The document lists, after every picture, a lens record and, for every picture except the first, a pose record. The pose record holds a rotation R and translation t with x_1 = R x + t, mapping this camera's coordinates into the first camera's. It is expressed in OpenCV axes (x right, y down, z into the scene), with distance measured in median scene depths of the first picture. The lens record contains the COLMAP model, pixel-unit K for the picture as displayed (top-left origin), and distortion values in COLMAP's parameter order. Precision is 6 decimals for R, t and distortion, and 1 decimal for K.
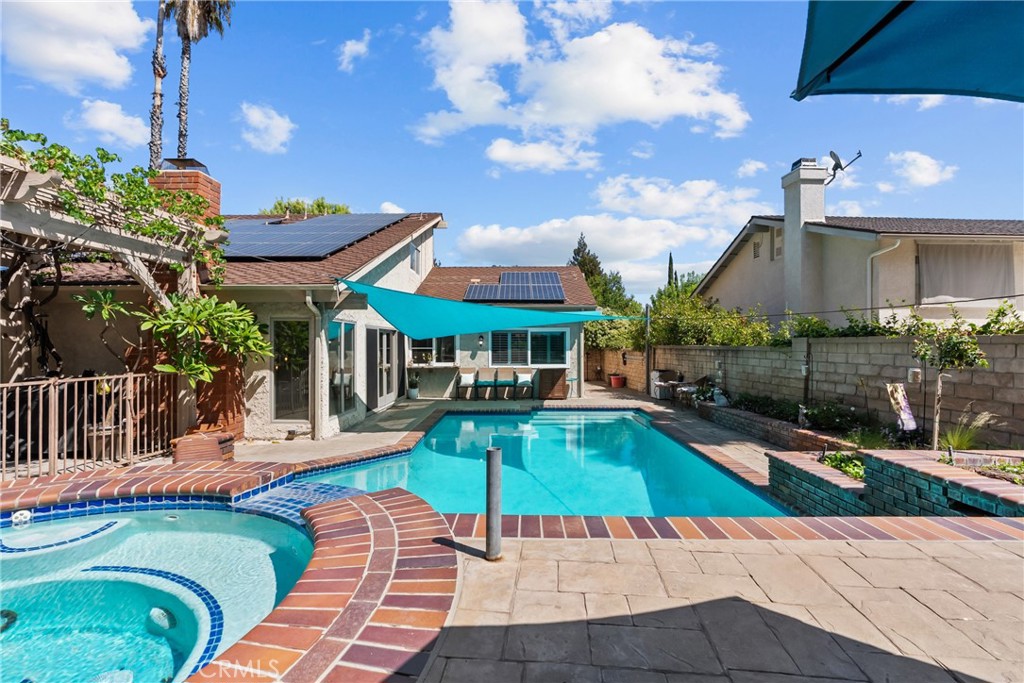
lens RADIAL K [[463.4, 0, 512.0], [0, 463.4, 341.5], [0, 0, 1]] dist [-0.011197, 0.000640]
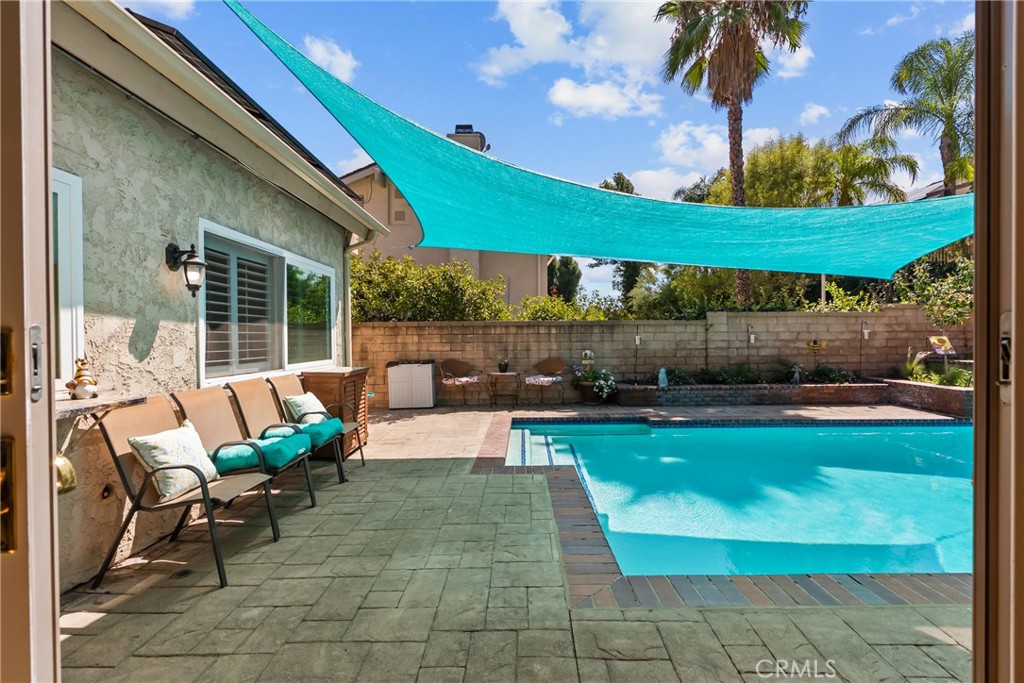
lens RADIAL K [[463.4, 0, 512.0], [0, 463.4, 341.5], [0, 0, 1]] dist [-0.011197, 0.000640]
pose [[-0.001617, -0.007632, 0.999970, -0.317696], [0.003353, 0.999965, 0.007638, 0.034046], [-0.999993, 0.003365, -0.001592, 0.944192]]
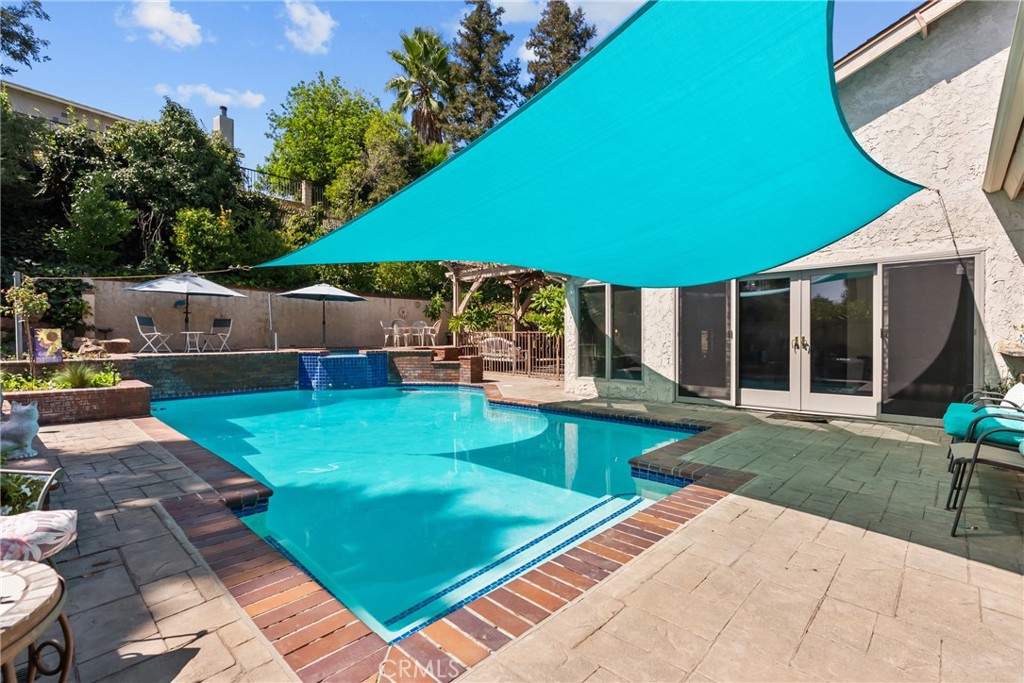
lens RADIAL K [[466.9, 0, 512.0], [0, 466.9, 341.5], [0, 0, 1]] dist [-0.002095, 0.000028]
pose [[-0.685300, 0.010145, -0.728190, 0.330097], [0.006902, 0.999949, 0.007435, 0.046588], [0.728228, 0.000069, -0.685335, 1.060795]]
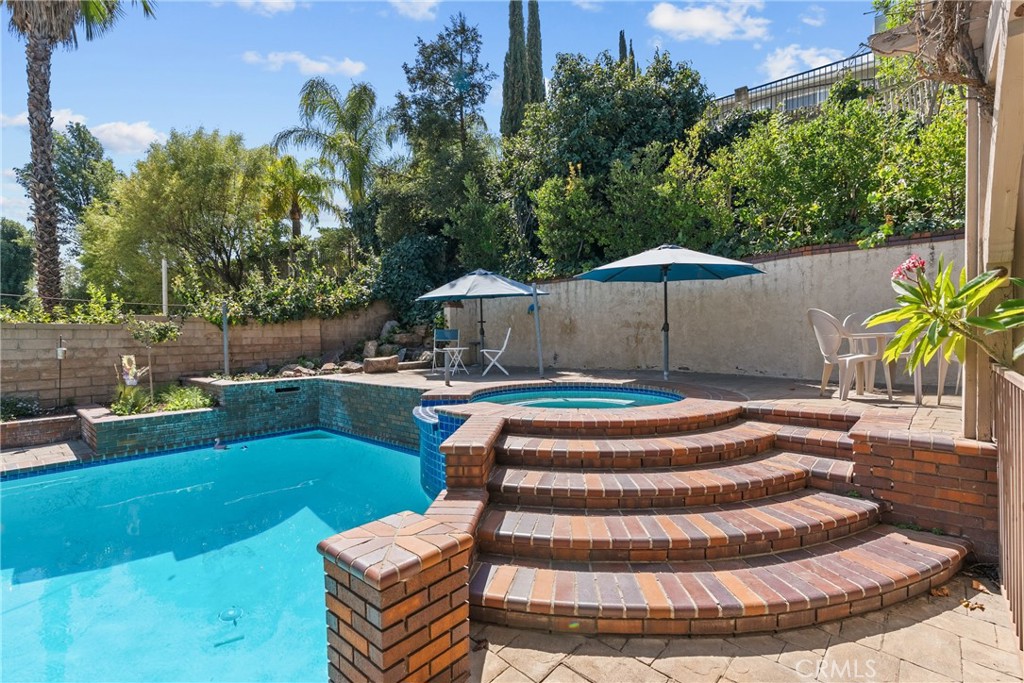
lens RADIAL K [[466.9, 0, 512.0], [0, 466.9, 341.5], [0, 0, 1]] dist [-0.002095, 0.000028]
pose [[-0.756655, 0.000555, 0.653814, -0.393243], [0.009233, 0.999909, 0.009836, 0.016284], [-0.653749, 0.013479, -0.756591, 0.485921]]
